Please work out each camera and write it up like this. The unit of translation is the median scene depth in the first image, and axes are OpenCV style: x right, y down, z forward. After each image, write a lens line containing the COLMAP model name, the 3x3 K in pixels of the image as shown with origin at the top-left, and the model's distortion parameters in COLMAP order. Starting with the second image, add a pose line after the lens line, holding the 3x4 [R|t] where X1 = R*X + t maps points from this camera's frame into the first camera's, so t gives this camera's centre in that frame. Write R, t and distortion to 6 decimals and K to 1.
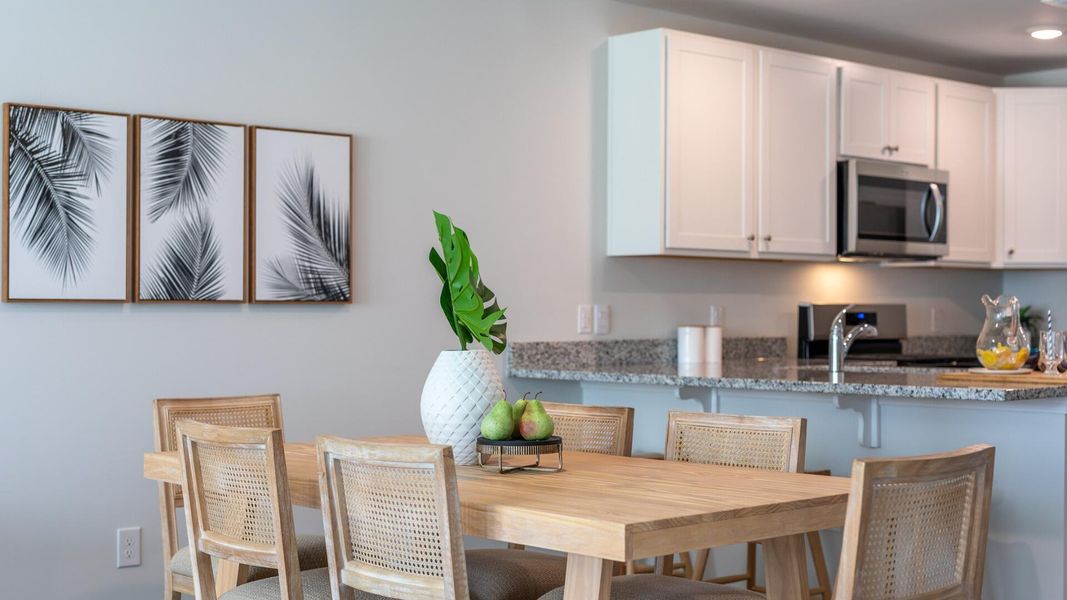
lens RADIAL K [[1553.9, 0, 533.5], [0, 1553.9, 300.0], [0, 0, 1]] dist [-0.011883, 0.049715]
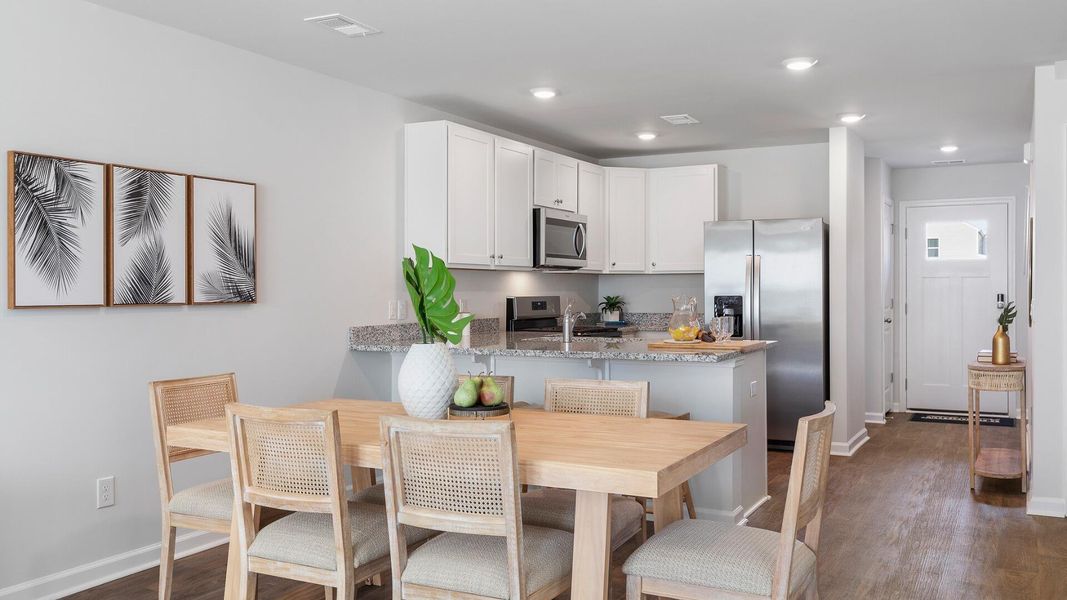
lens RADIAL K [[928.6, 0, 536.8], [0, 928.6, 287.5], [0, 0, 1]] dist [0.000933, 0.000465]
pose [[0.933329, -0.004730, 0.358992, -0.200168], [0.002582, 0.999976, 0.006463, -0.018573], [-0.359014, -0.005106, 0.933318, 0.132914]]
